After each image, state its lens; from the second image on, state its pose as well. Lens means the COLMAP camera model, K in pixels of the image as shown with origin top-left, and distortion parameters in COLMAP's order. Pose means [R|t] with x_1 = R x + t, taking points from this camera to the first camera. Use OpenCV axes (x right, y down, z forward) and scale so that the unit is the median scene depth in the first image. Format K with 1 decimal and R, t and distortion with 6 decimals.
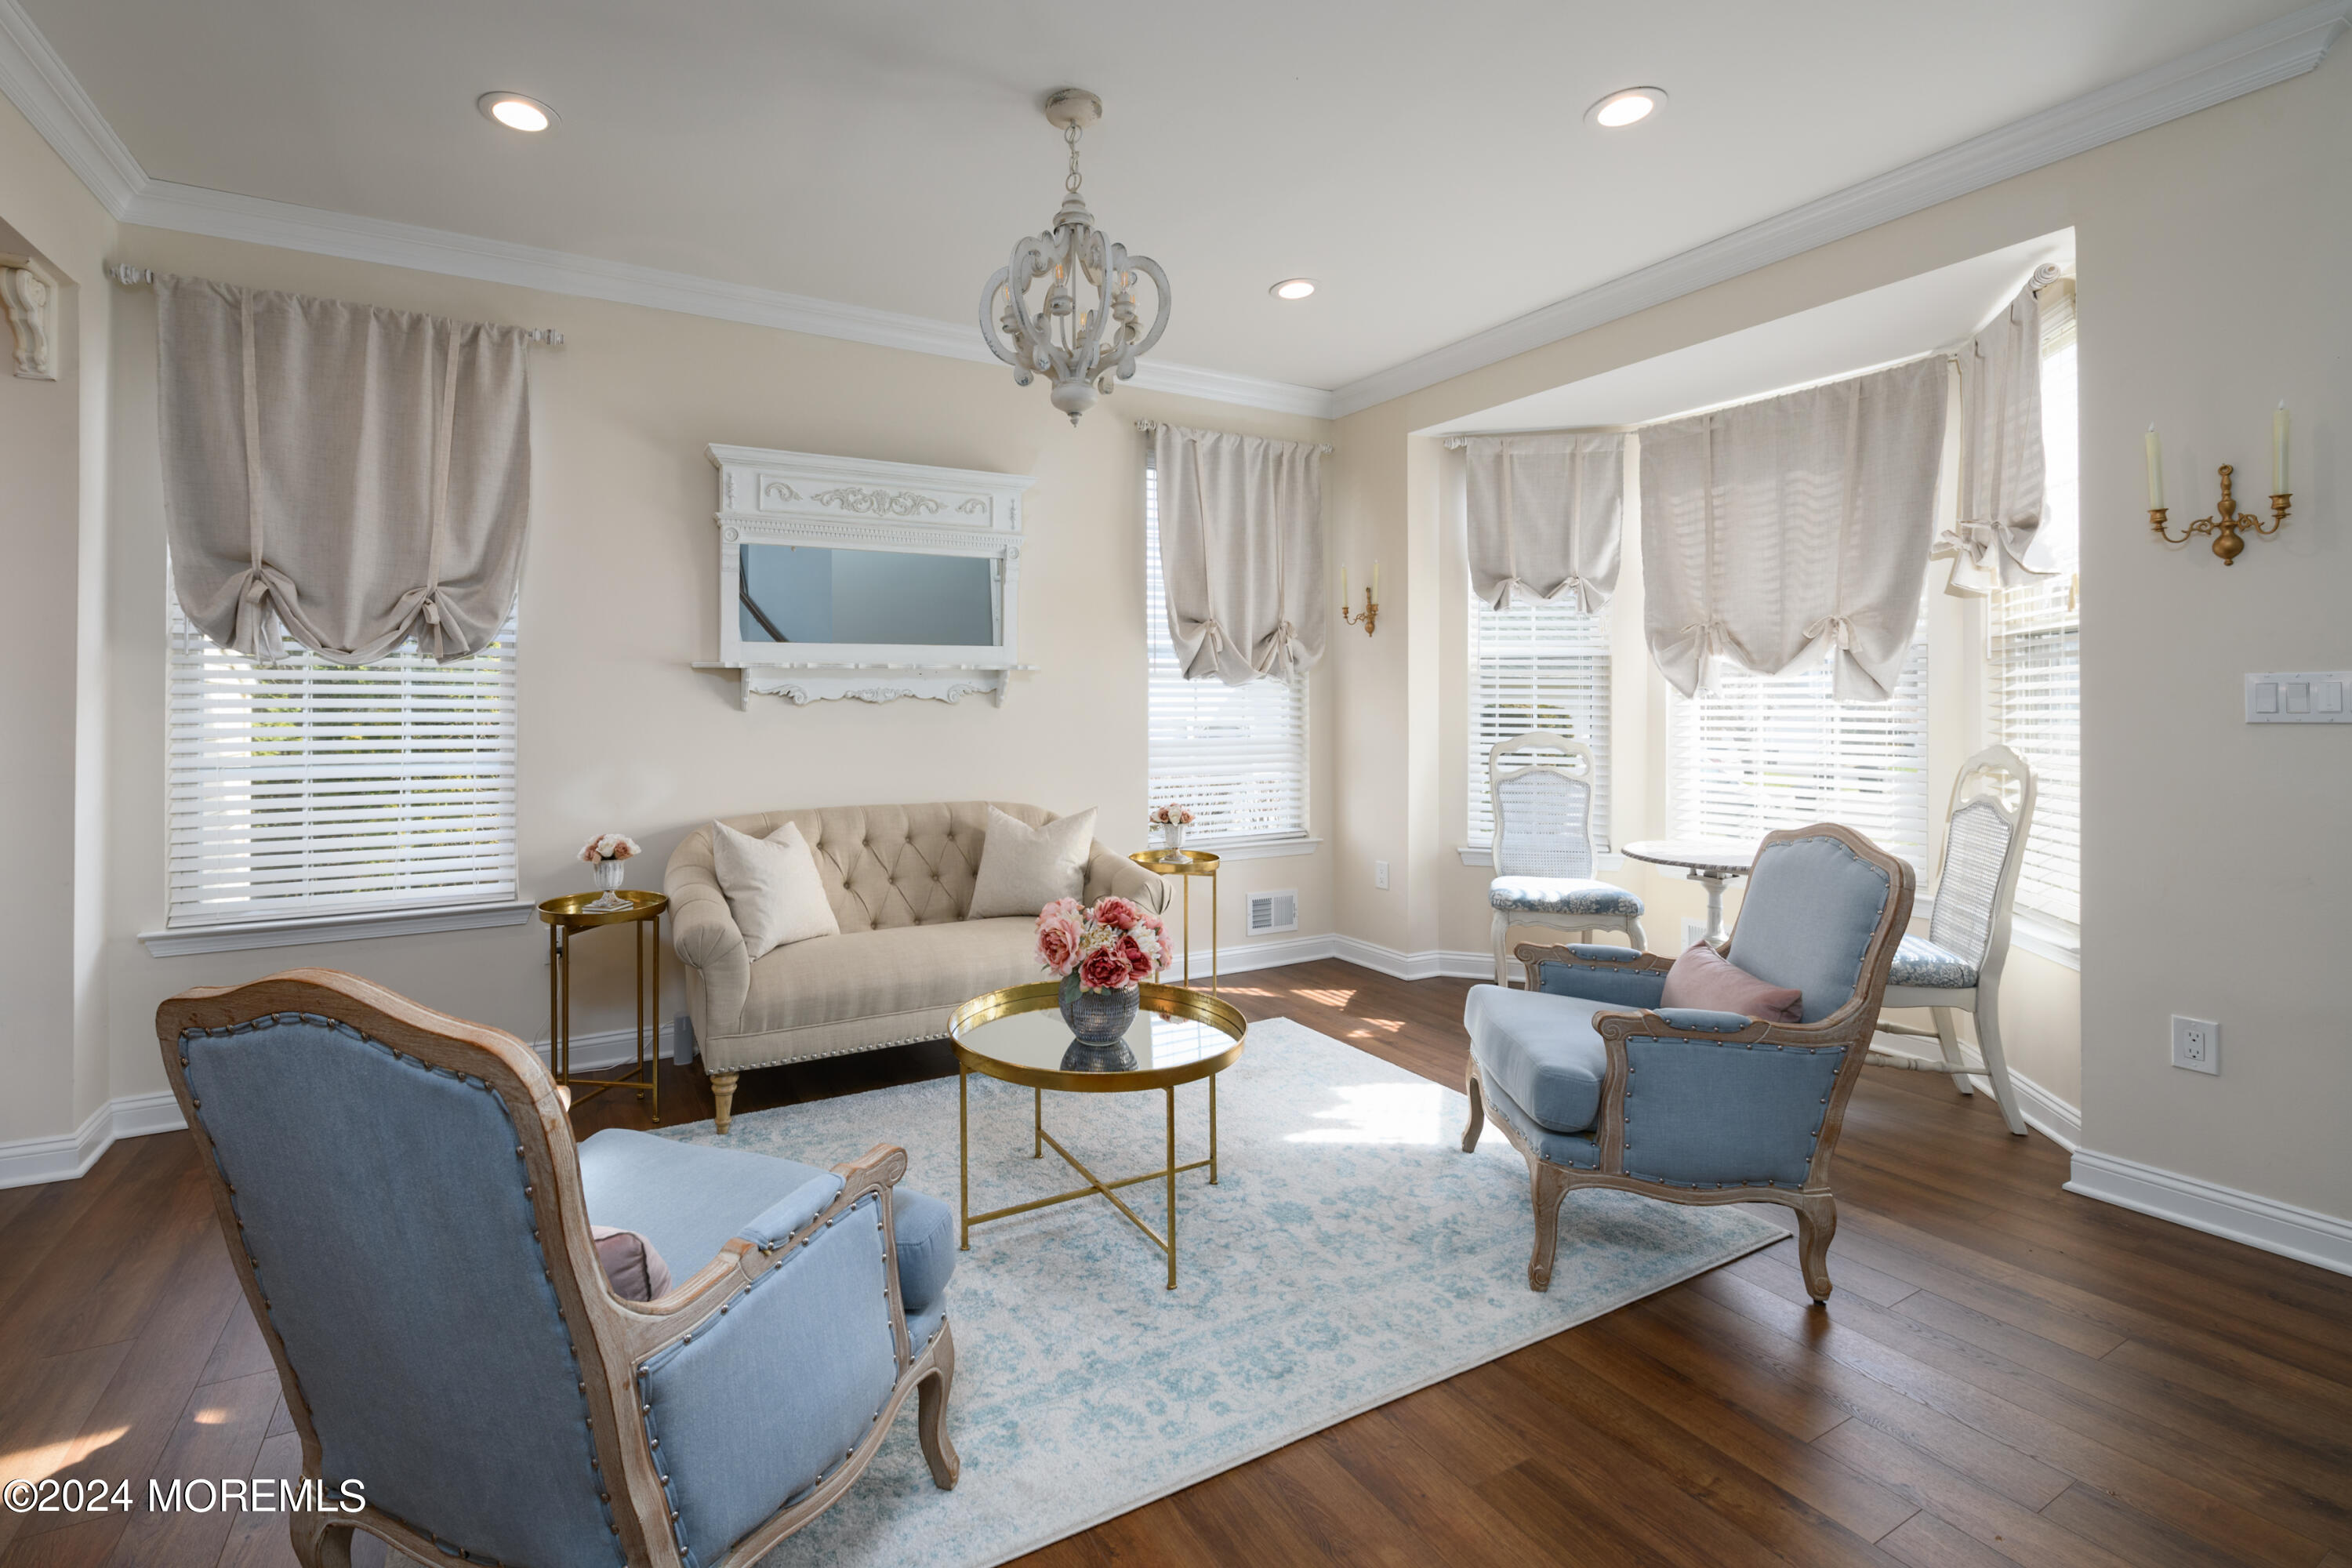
lens RADIAL K [[1063.9, 0, 1126.4], [0, 1063.9, 695.1], [0, 0, 1]] dist [-0.017596, -0.000157]
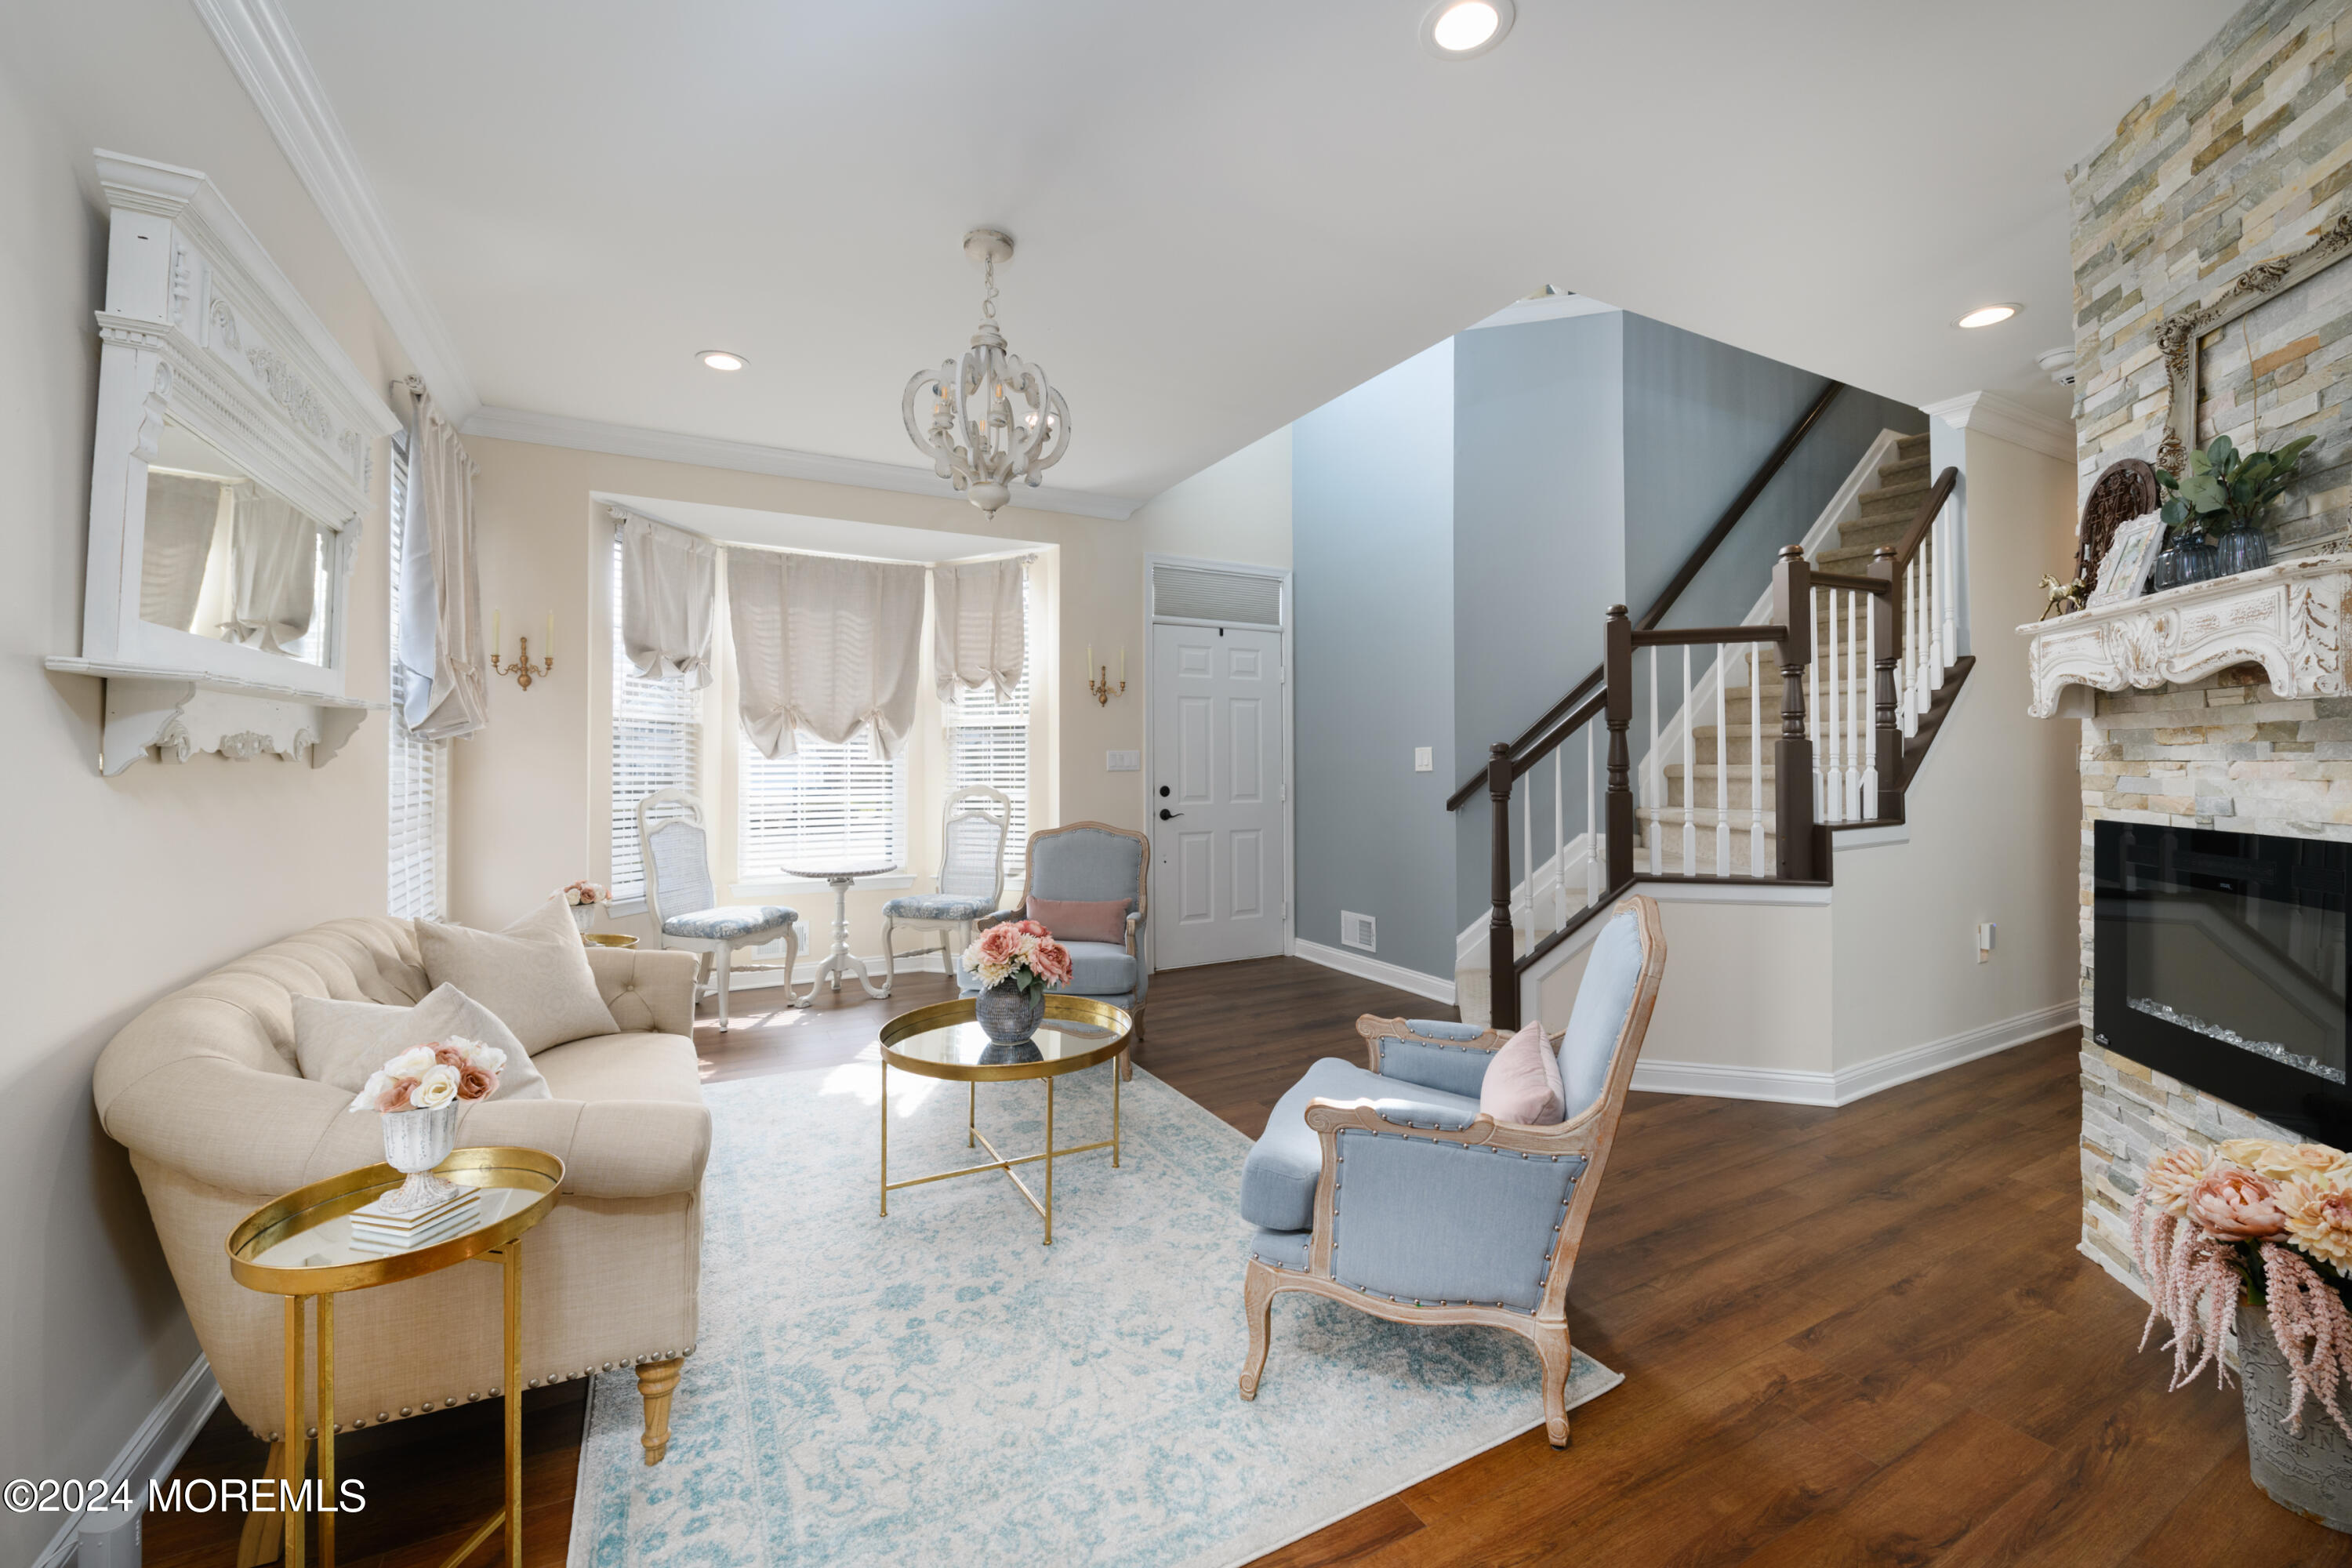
lens RADIAL K [[921.9, 0, 1177.0], [0, 921.9, 778.8], [0, 0, 1]] dist [-0.000737, -0.001849]
pose [[0.003359, -0.013039, 0.999909, -0.647511], [-0.009449, 0.999870, 0.013070, 0.007351], [-0.999950, -0.009492, 0.003235, 0.477620]]
